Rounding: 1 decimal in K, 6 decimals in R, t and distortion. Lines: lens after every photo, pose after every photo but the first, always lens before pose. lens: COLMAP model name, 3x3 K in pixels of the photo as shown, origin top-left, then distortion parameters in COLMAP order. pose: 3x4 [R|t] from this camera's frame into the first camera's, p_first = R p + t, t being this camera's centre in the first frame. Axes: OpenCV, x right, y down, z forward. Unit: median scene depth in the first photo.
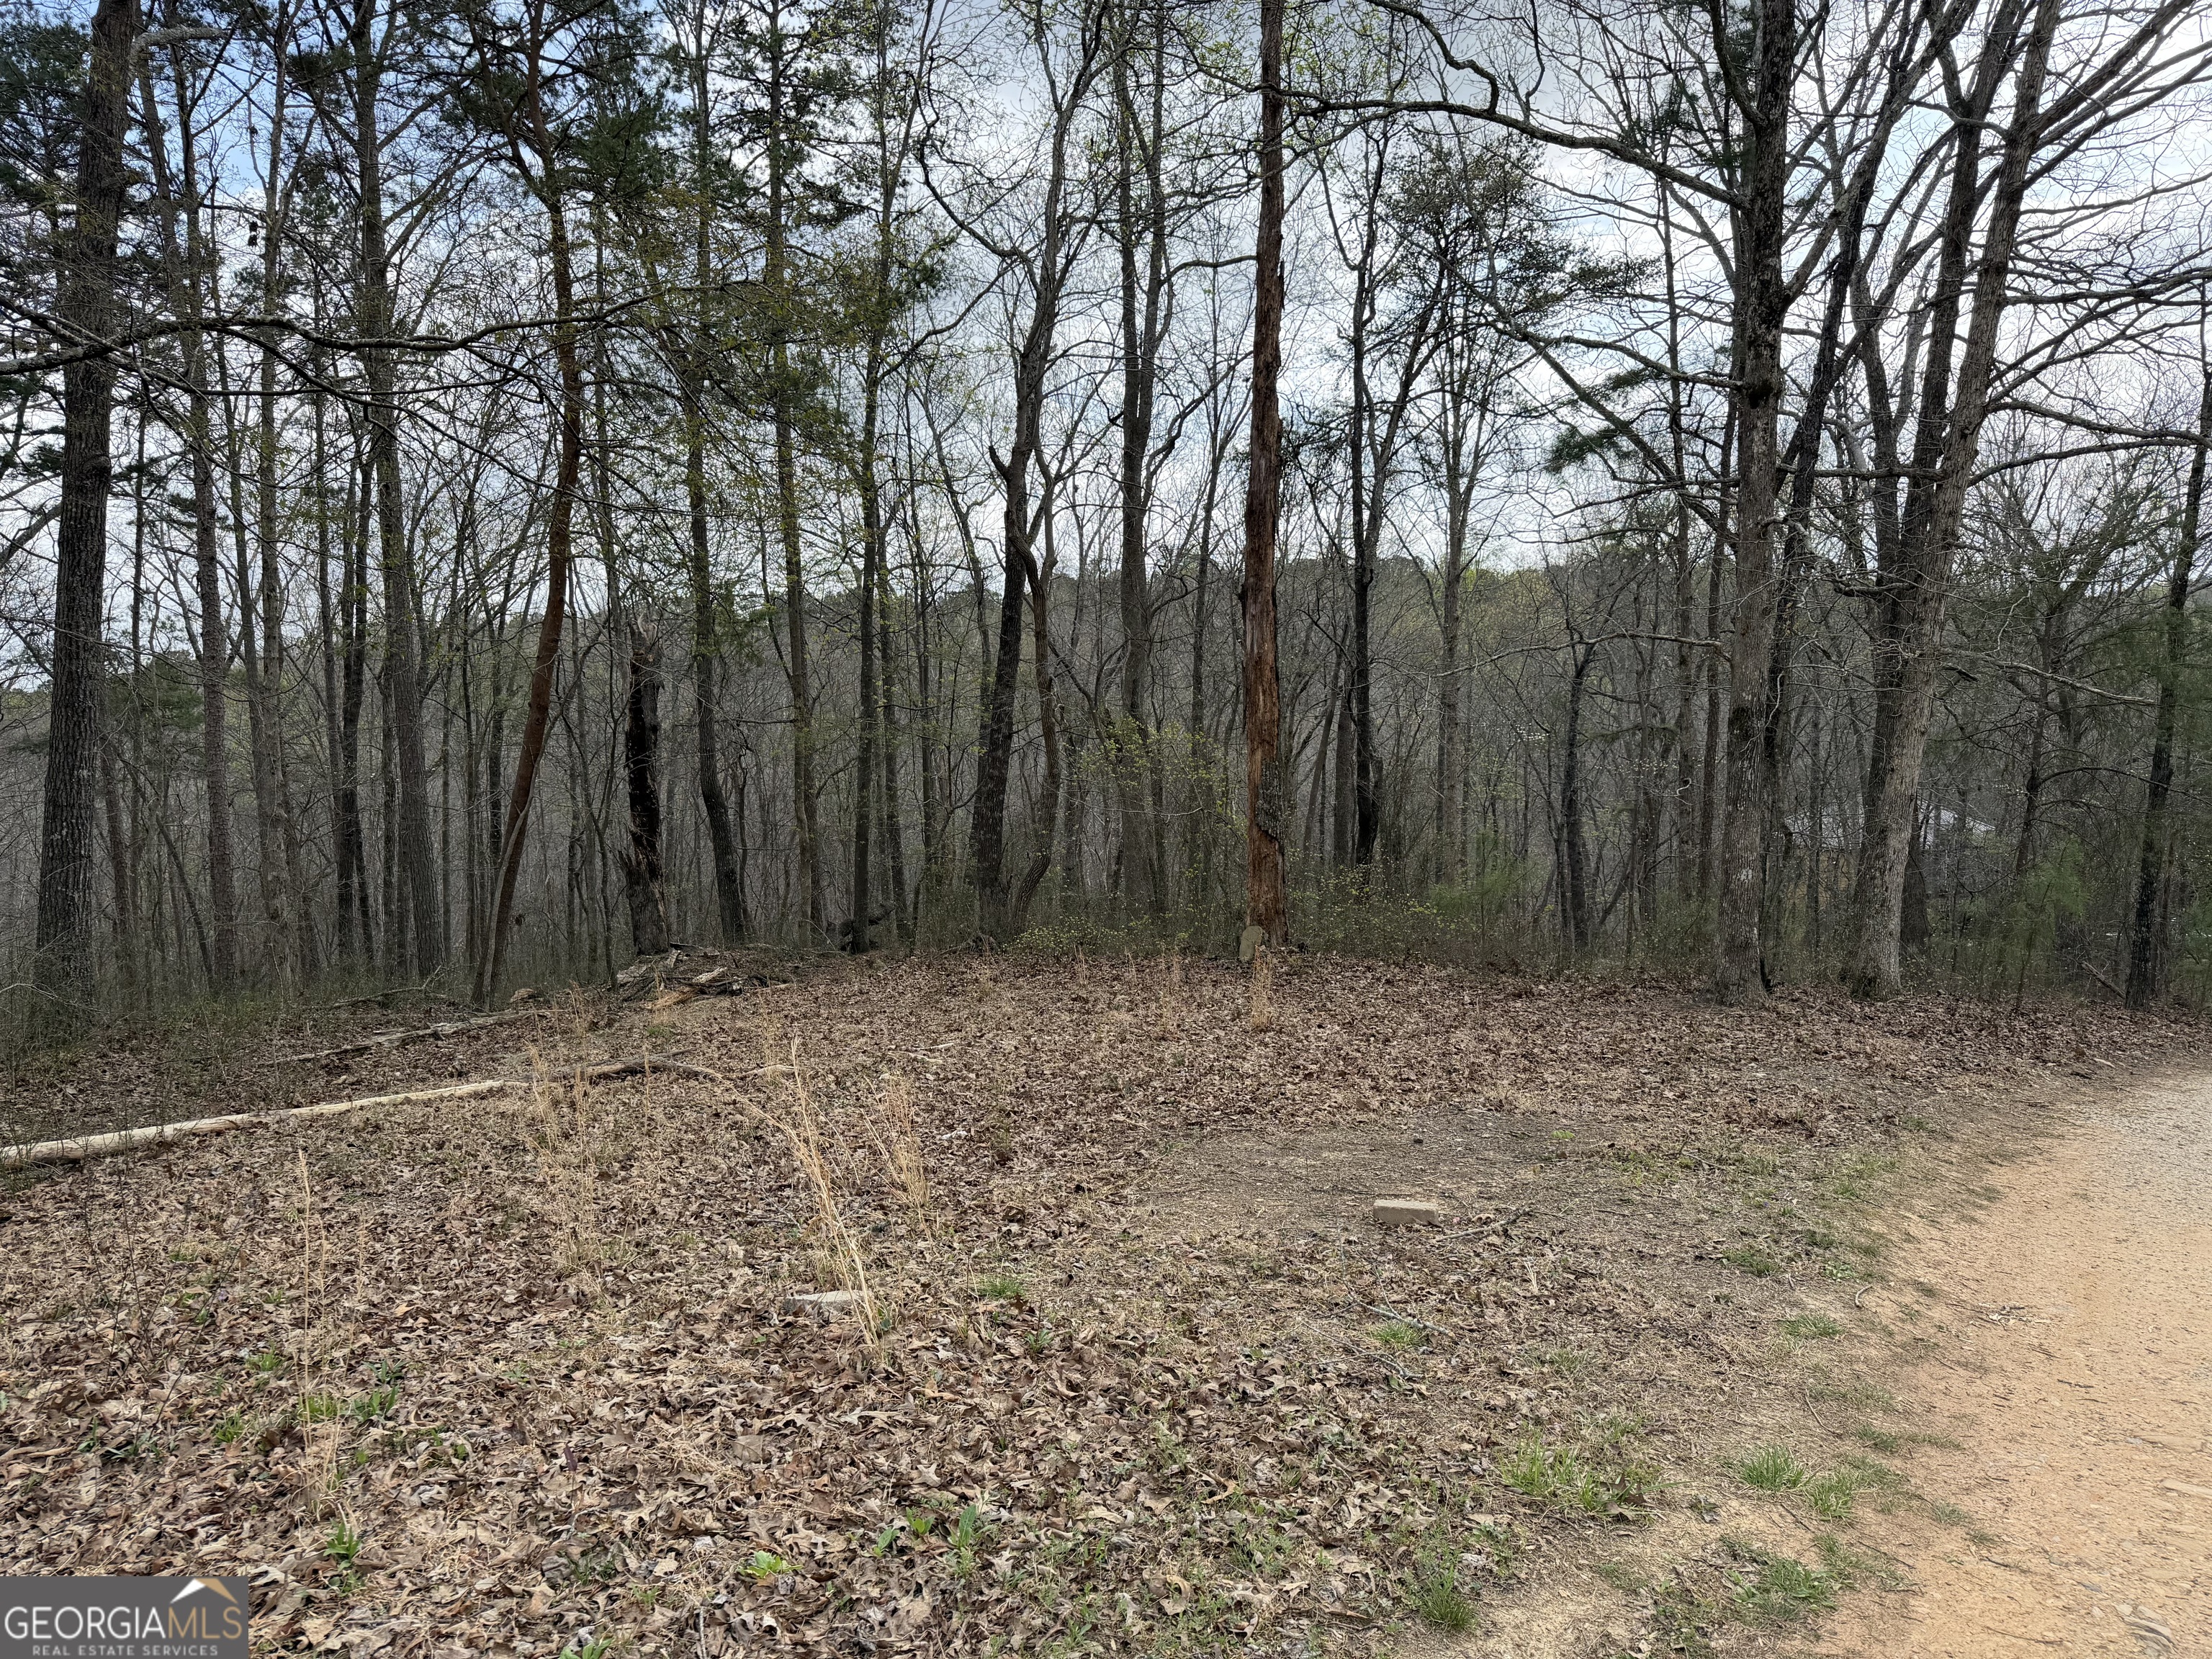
lens RADIAL K [[1545.0, 0, 1099.1], [0, 1545.0, 817.4], [0, 0, 1]] dist [0.062618, -0.075752]
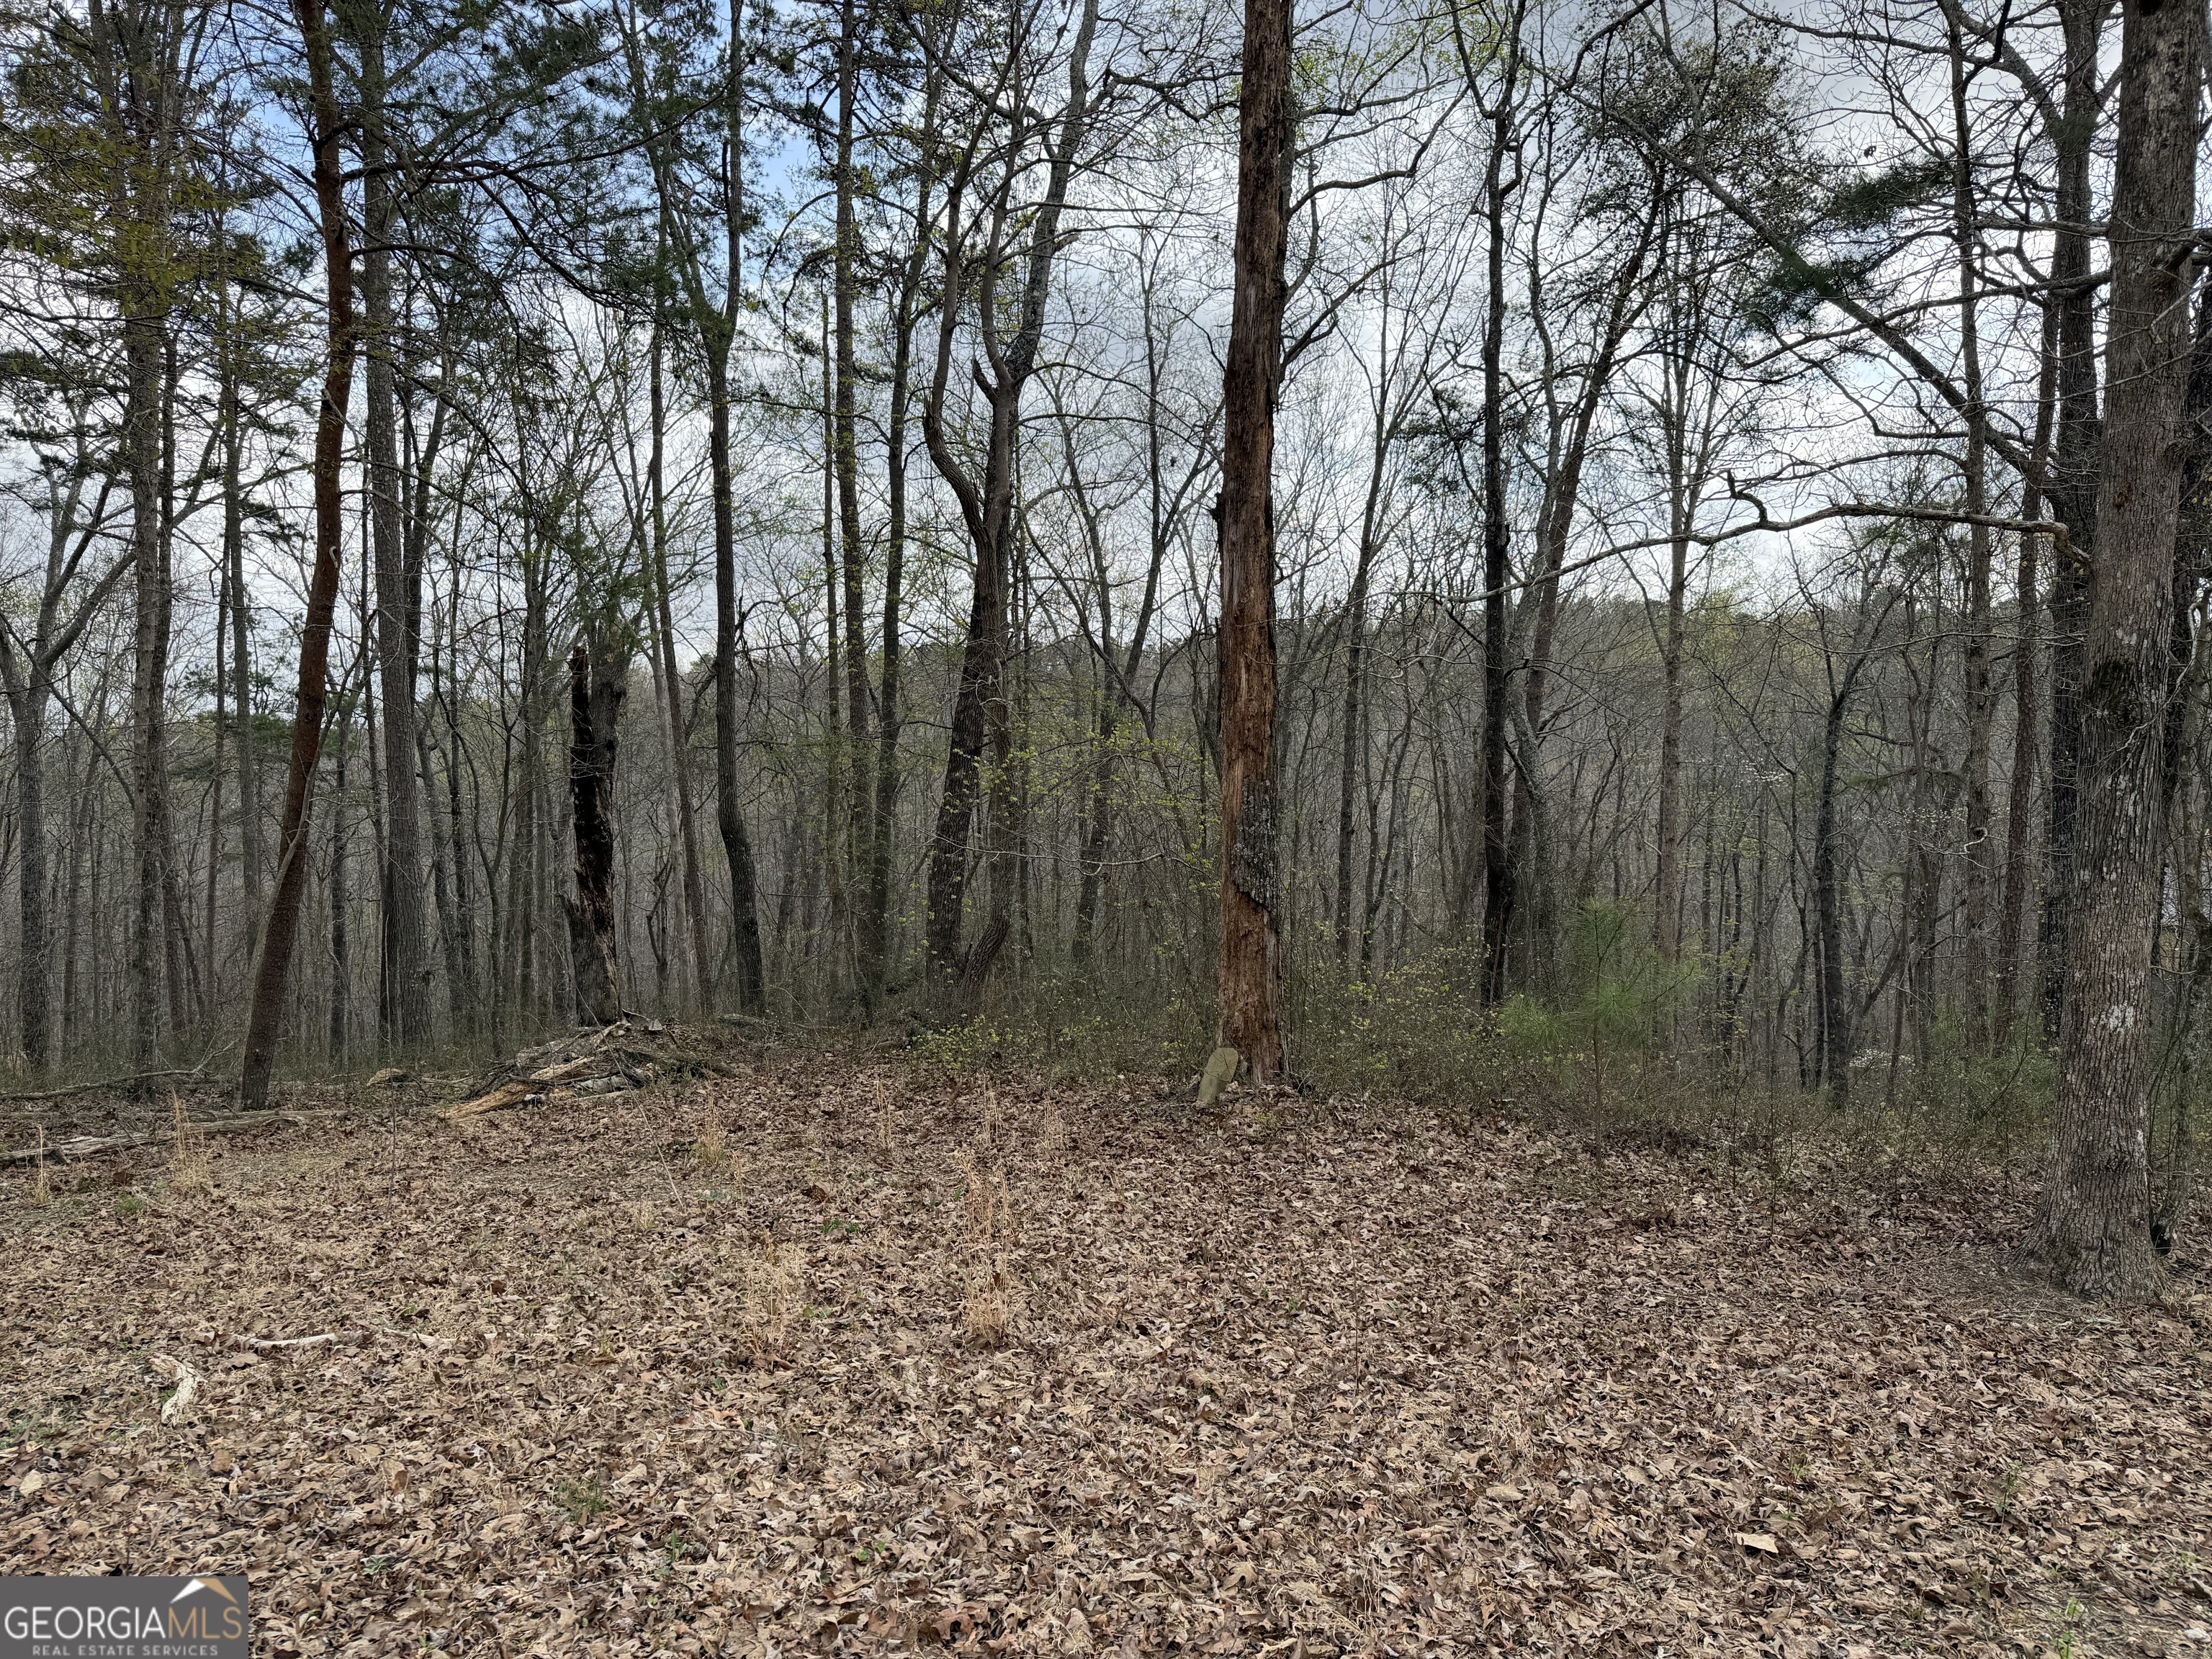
lens RADIAL K [[1545.0, 0, 1115.9], [0, 1545.0, 819.4], [0, 0, 1]] dist [0.062618, -0.075752]
pose [[0.989816, 0.018056, -0.141204, 0.060618], [-0.022251, 0.999355, -0.028186, -0.000866], [0.140604, 0.031041, 0.989579, 0.163668]]
